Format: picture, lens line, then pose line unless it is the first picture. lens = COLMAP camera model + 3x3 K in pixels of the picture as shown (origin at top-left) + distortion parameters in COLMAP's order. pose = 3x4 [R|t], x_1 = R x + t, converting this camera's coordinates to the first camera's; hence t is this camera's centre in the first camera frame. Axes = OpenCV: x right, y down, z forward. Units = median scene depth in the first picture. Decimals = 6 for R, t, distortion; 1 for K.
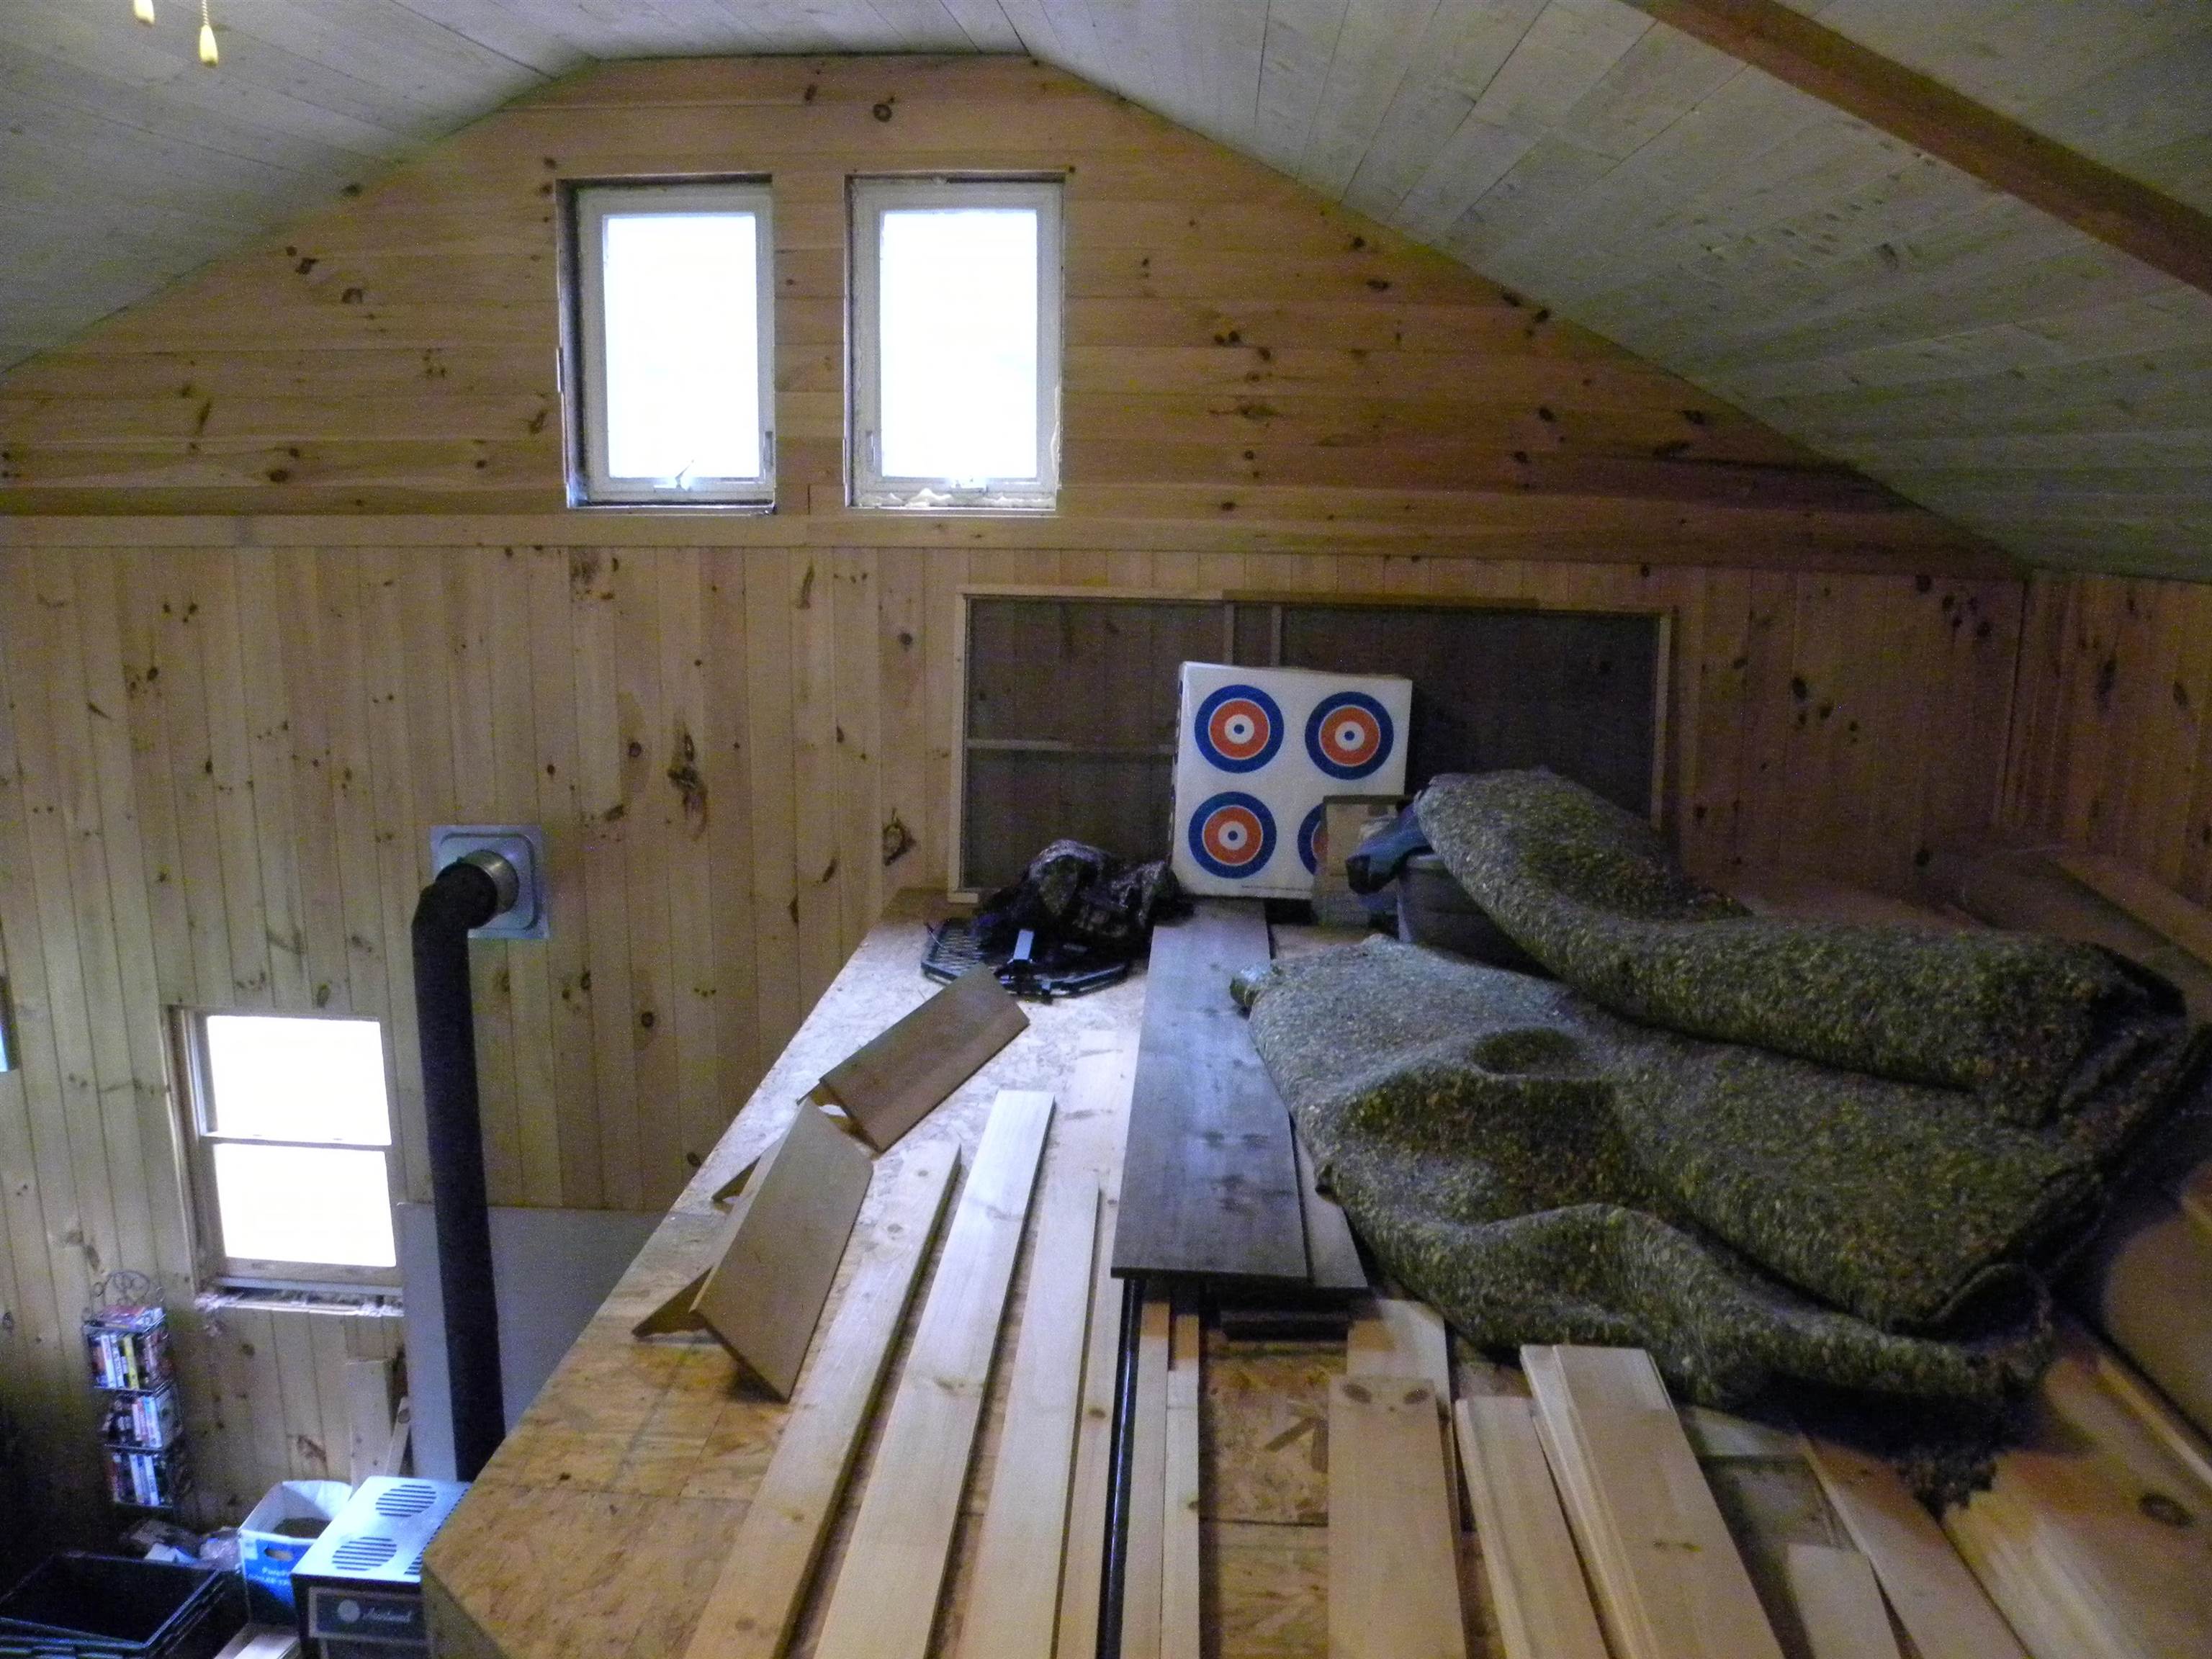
lens RADIAL K [[1715.3, 0, 1106.0], [0, 1715.3, 829.5], [0, 0, 1]] dist [-0.147784, 0.093878]
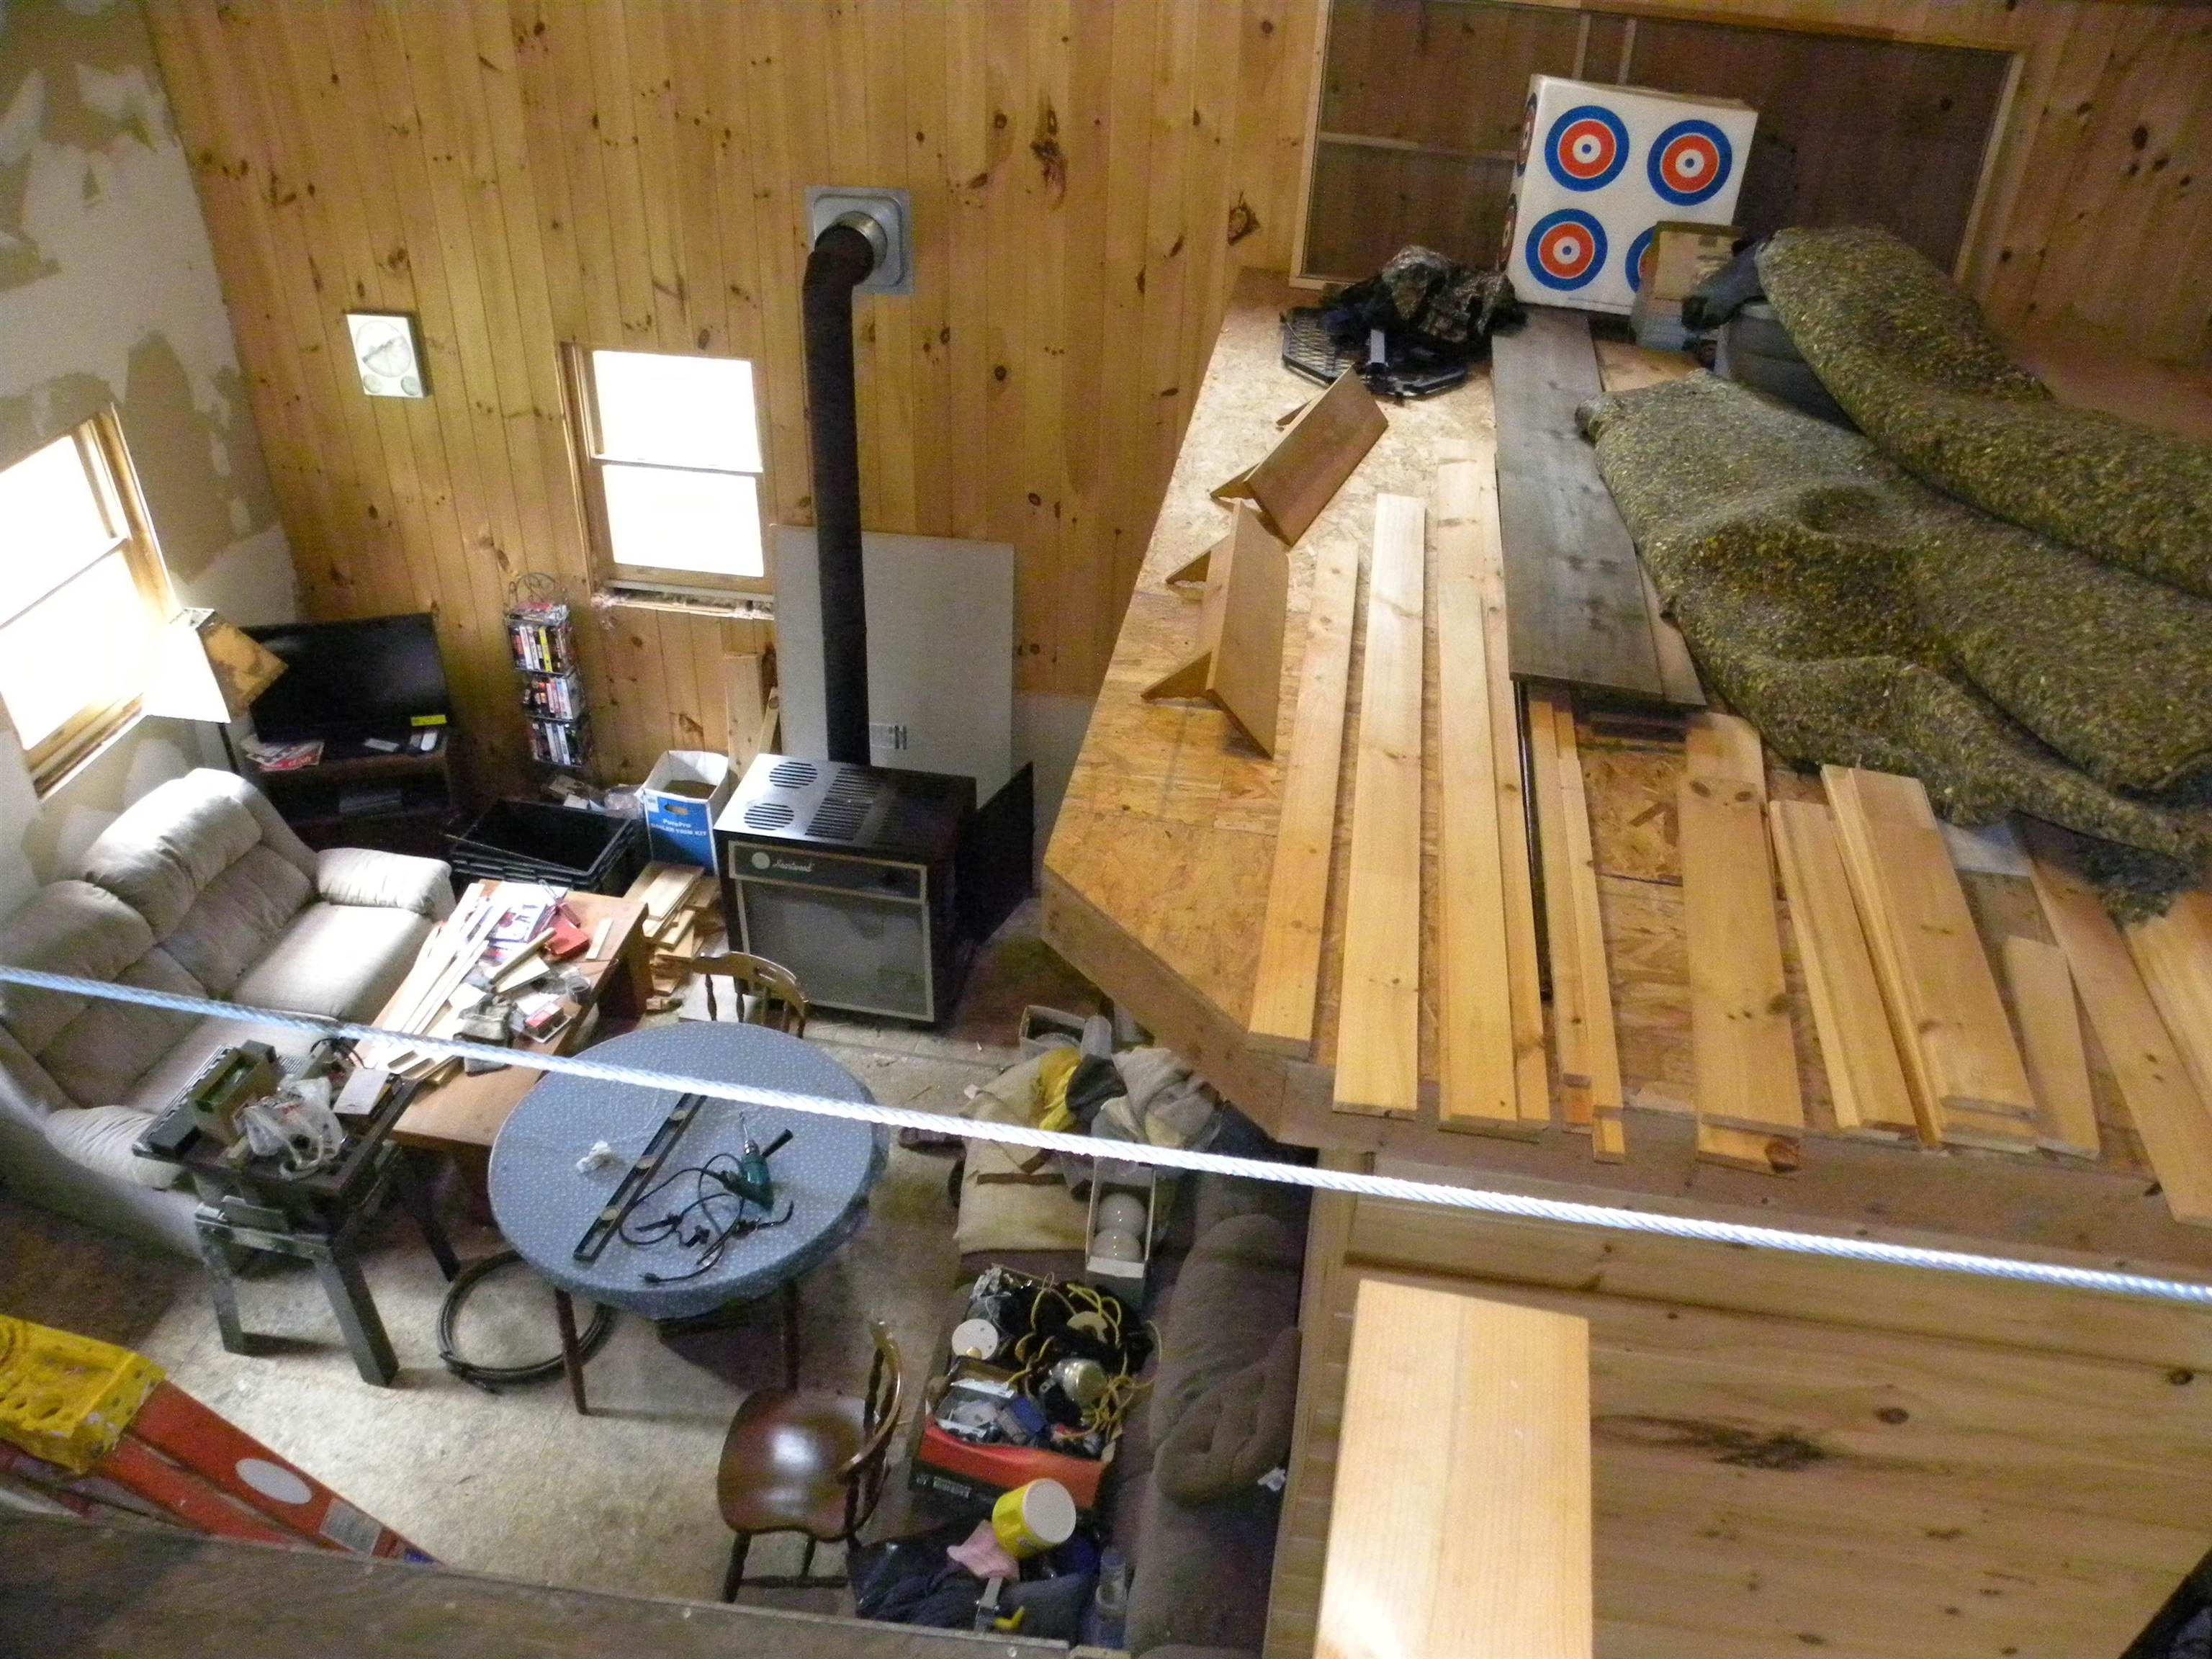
lens RADIAL K [[1715.3, 0, 1106.0], [0, 1715.3, 829.5], [0, 0, 1]] dist [-0.147784, 0.093878]
pose [[0.993658, 0.084395, -0.074300, -0.110738], [-0.047305, 0.913234, 0.404680, -0.079229], [0.102007, -0.398599, 0.911435, -0.143067]]
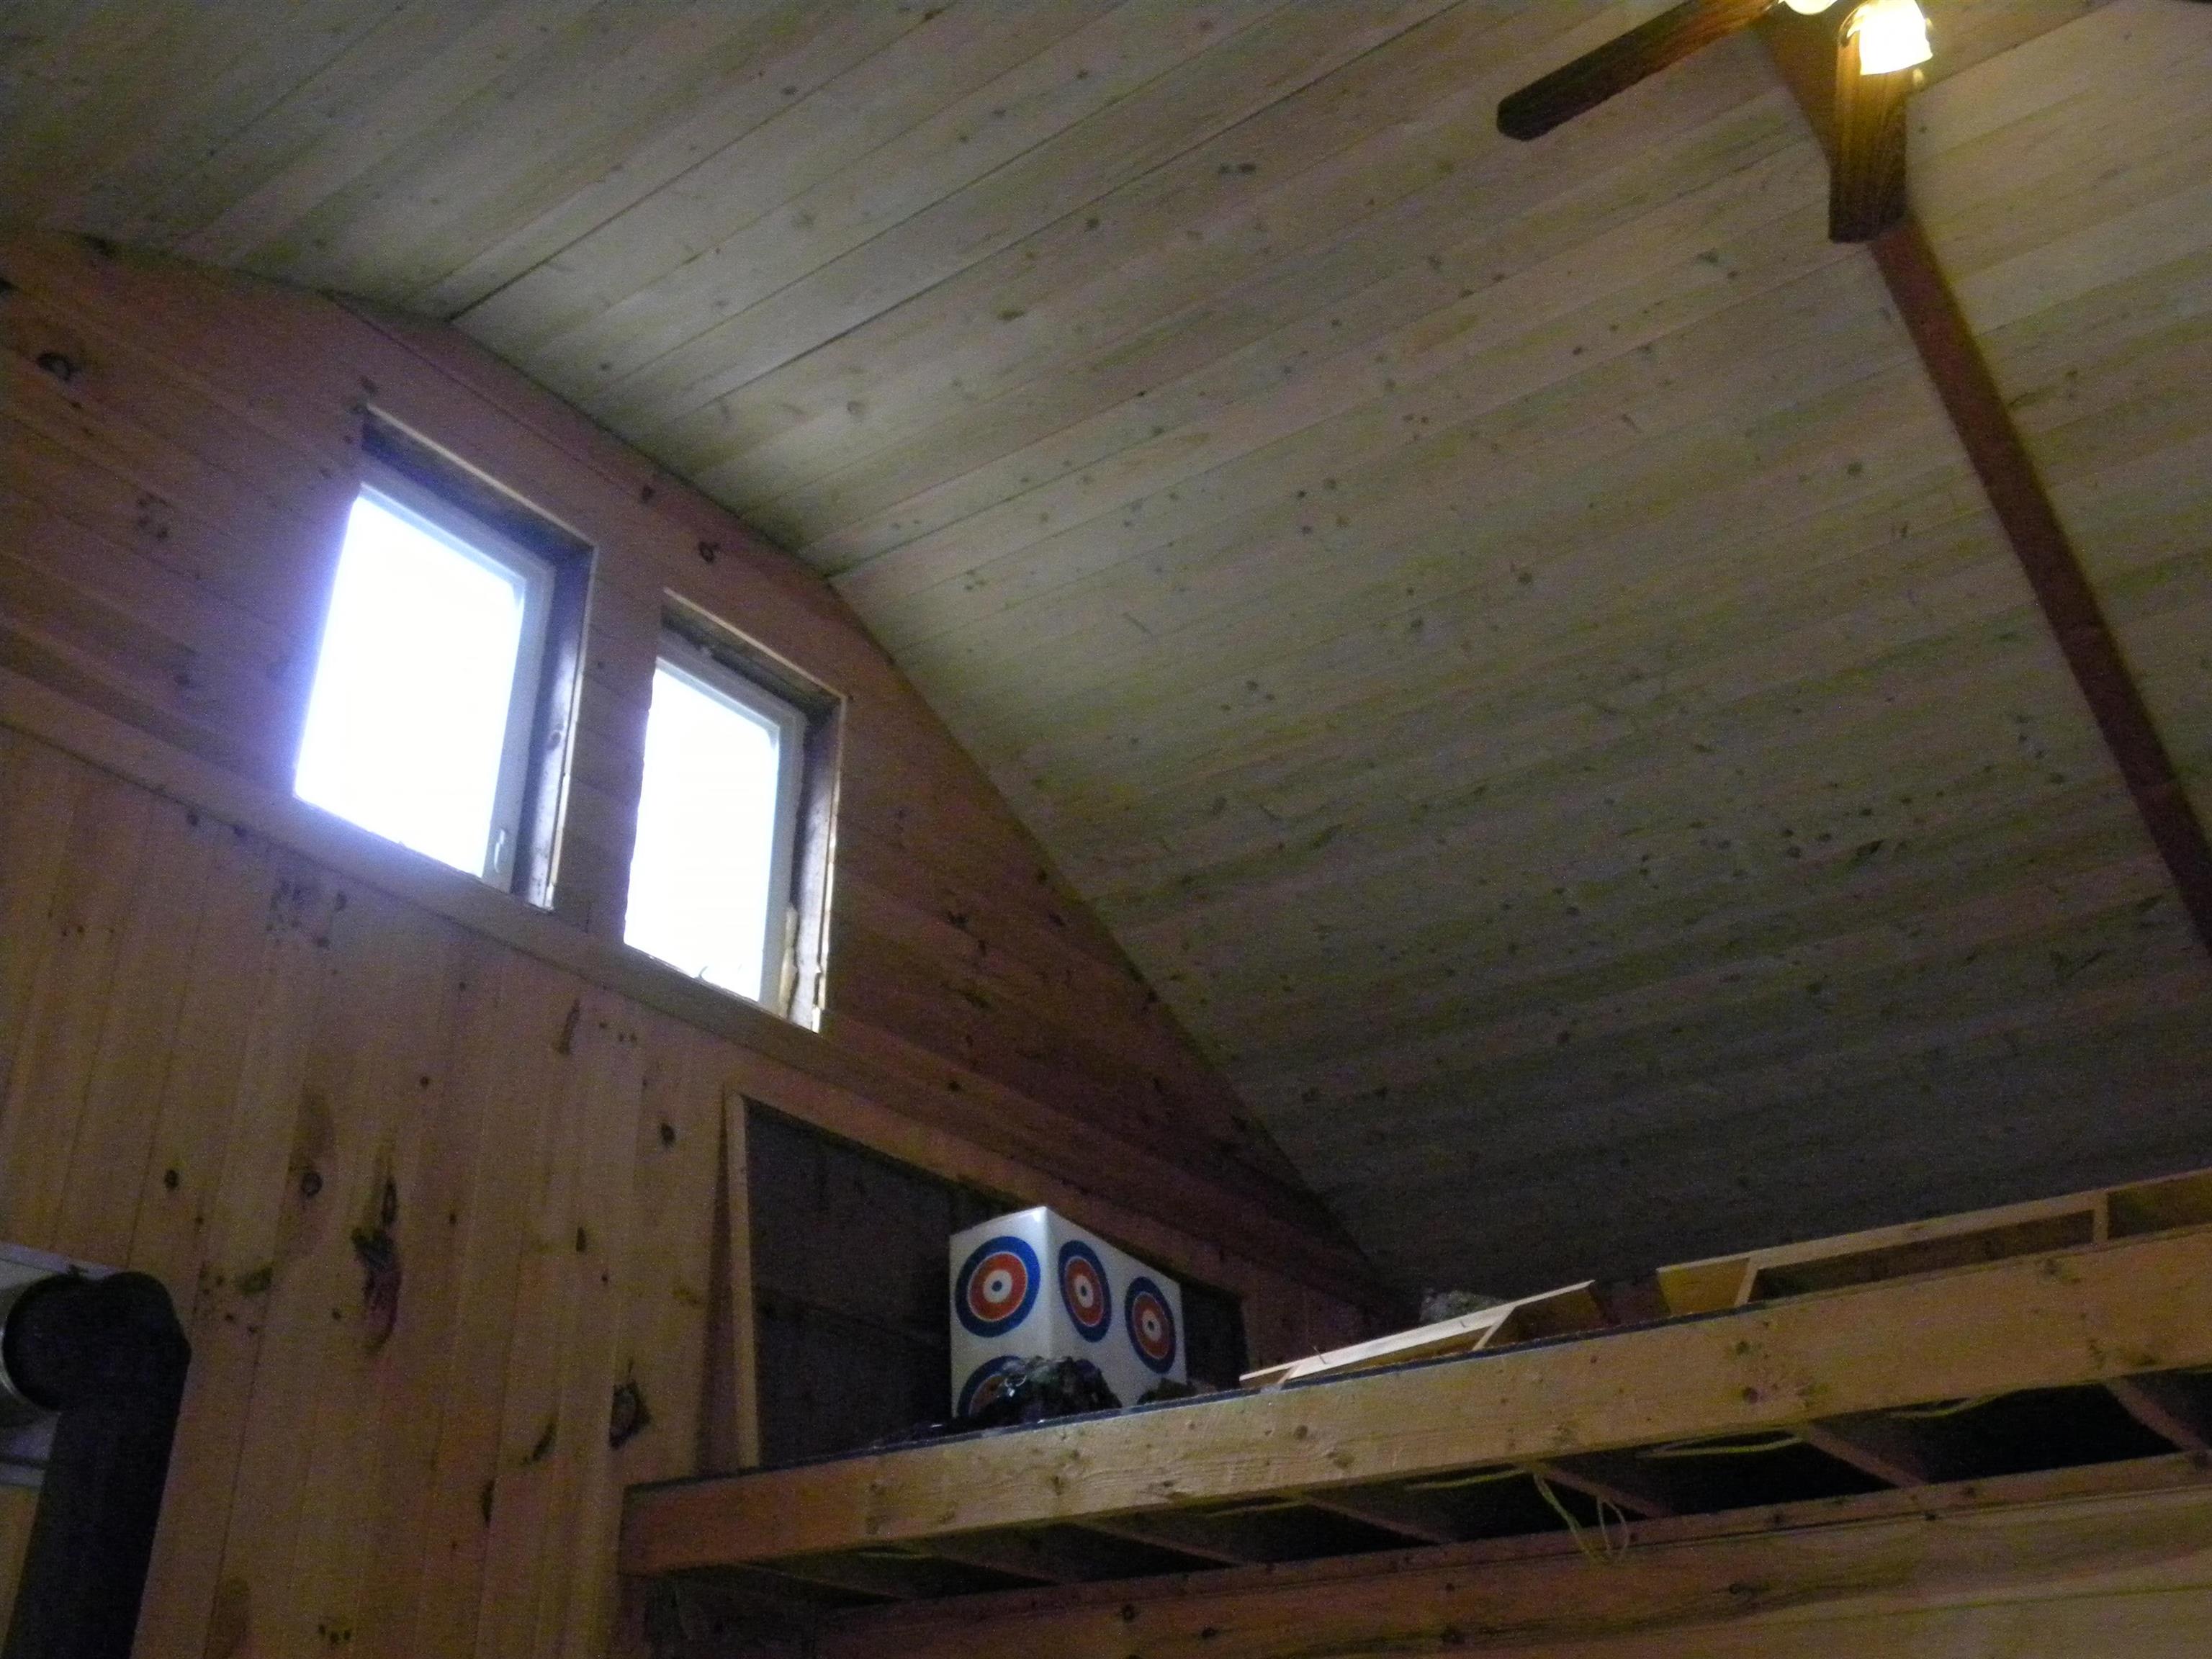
lens RADIAL K [[2101.6, 0, 1106.0], [0, 2101.6, 829.5], [0, 0, 1]] dist [-0.014529, -0.011645]
pose [[0.558468, 0.379404, 0.737676, -0.821576], [0.162536, 0.821988, -0.545818, 0.345393], [-0.813447, 0.424721, 0.397387, 0.482314]]
